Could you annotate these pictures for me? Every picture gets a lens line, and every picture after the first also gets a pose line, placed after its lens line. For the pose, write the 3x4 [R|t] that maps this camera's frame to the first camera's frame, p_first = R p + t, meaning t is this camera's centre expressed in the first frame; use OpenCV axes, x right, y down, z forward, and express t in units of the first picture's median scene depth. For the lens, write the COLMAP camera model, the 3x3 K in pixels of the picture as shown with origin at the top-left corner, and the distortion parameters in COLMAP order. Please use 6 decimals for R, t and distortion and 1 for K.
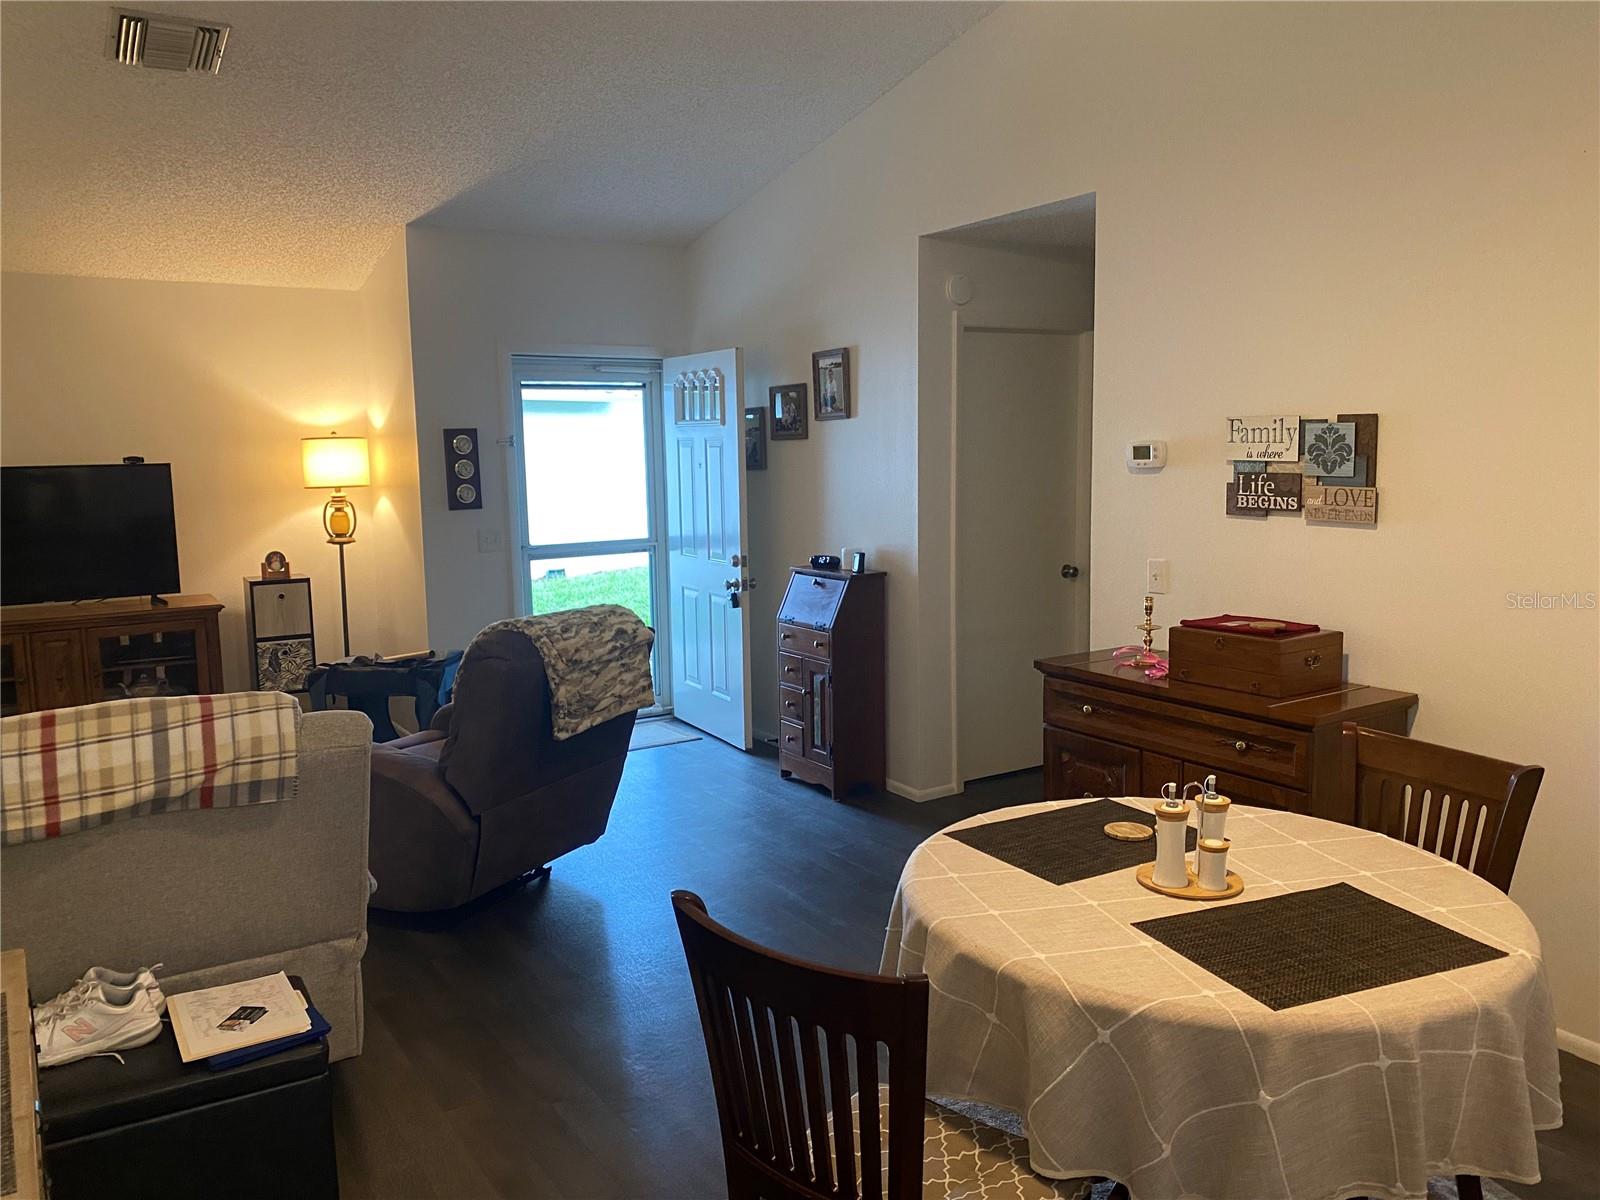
lens RADIAL K [[1214.0, 0, 803.3], [0, 1214.0, 586.6], [0, 0, 1]] dist [0.035890, -0.045915]
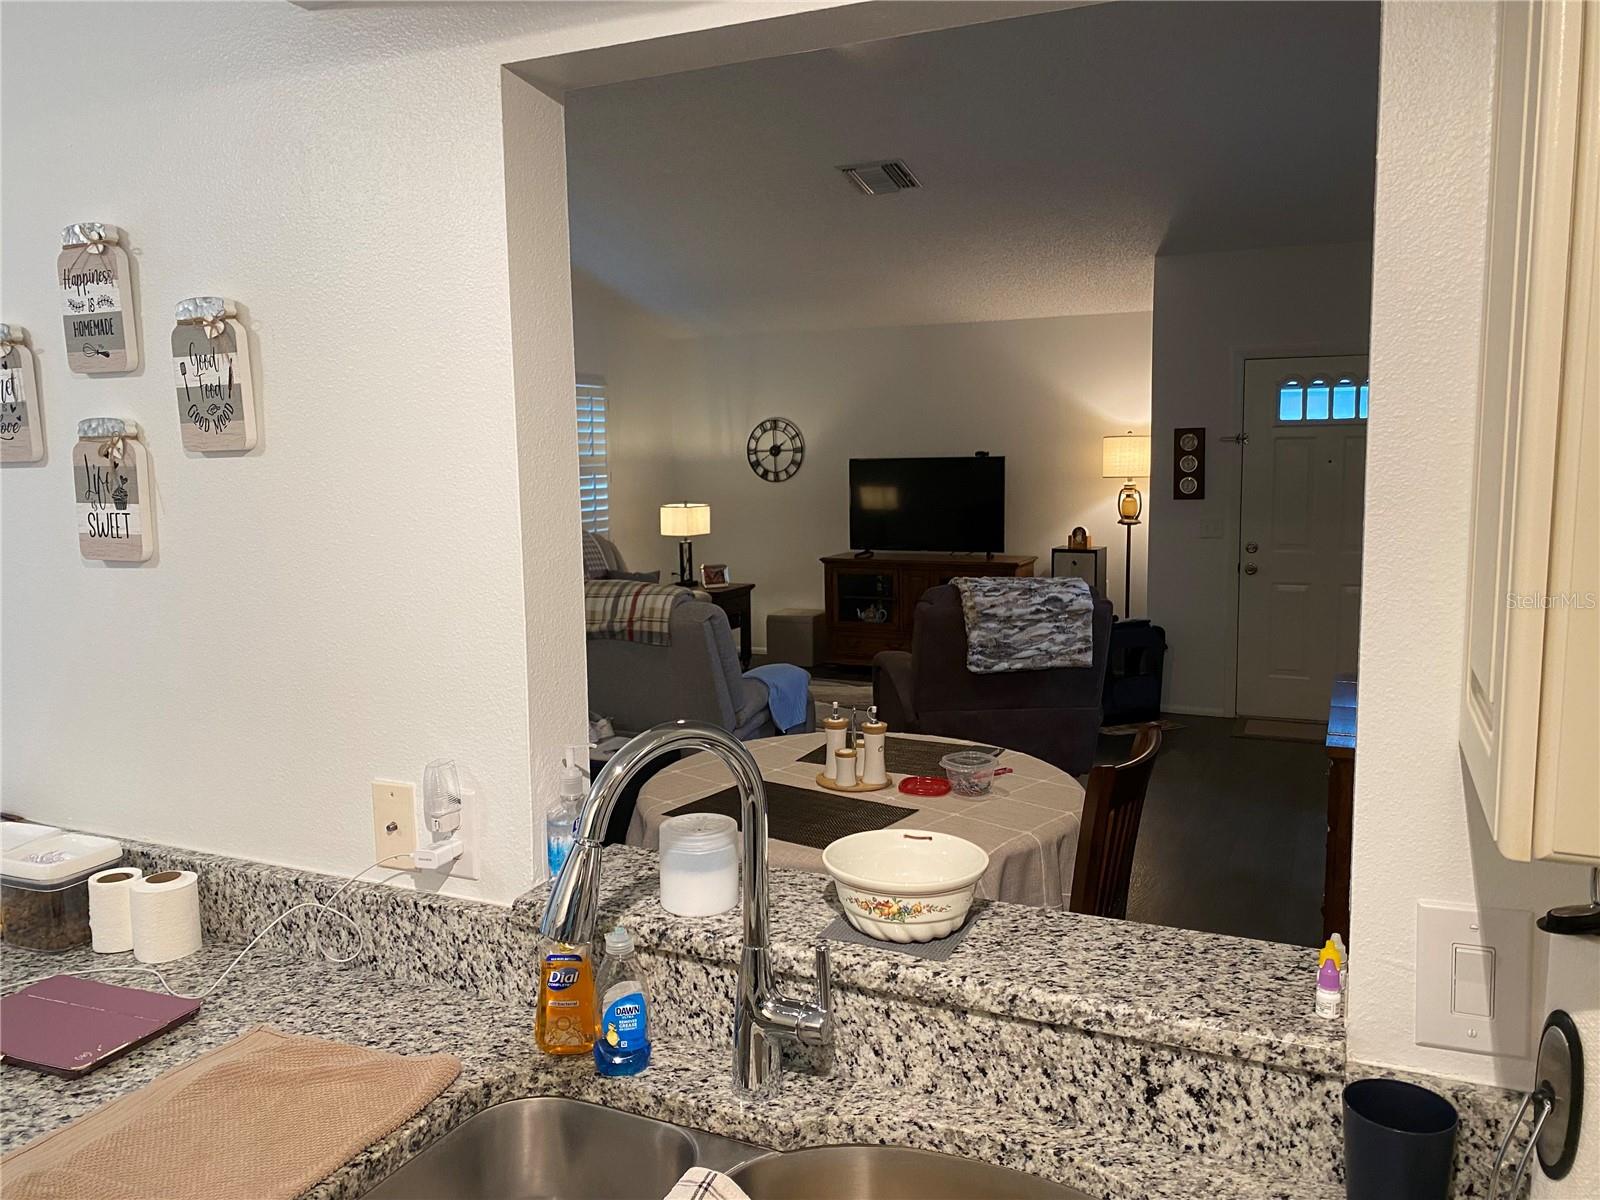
lens RADIAL K [[1214.0, 0, 785.3], [0, 1214.0, 601.1], [0, 0, 1]] dist [0.035890, -0.045915]
pose [[0.531774, 0.113141, -0.839295, 0.497699], [-0.096246, 0.992689, 0.072838, -0.016289], [0.841400, 0.042046, 0.538775, 0.076702]]
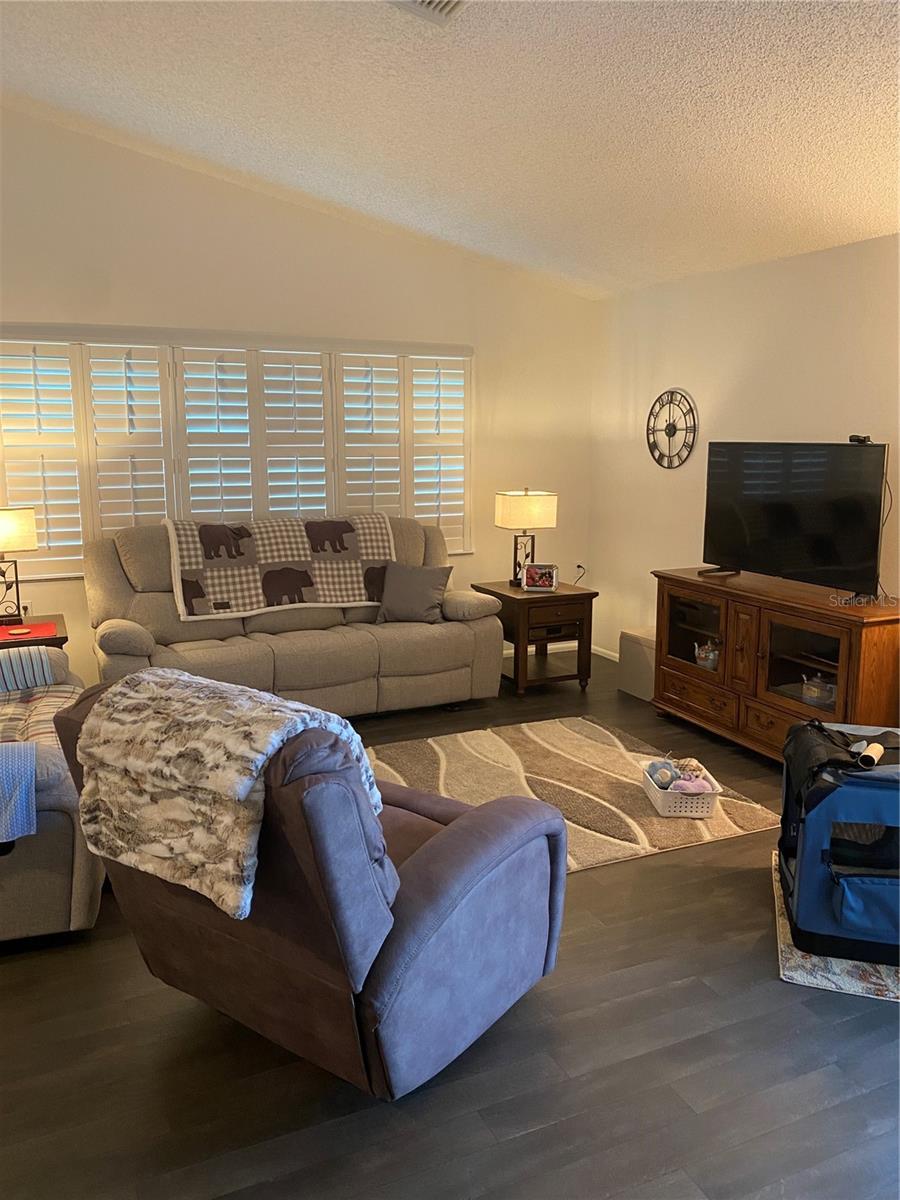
lens RADIAL K [[910.5, 0, 440.5], [0, 910.5, 600.8], [0, 0, 1]] dist [0.035890, -0.045915]
pose [[-0.151974, 0.197116, -0.968529, 0.160677], [-0.116633, 0.969489, 0.215613, -0.095928], [0.981479, 0.145730, -0.124347, 0.786383]]
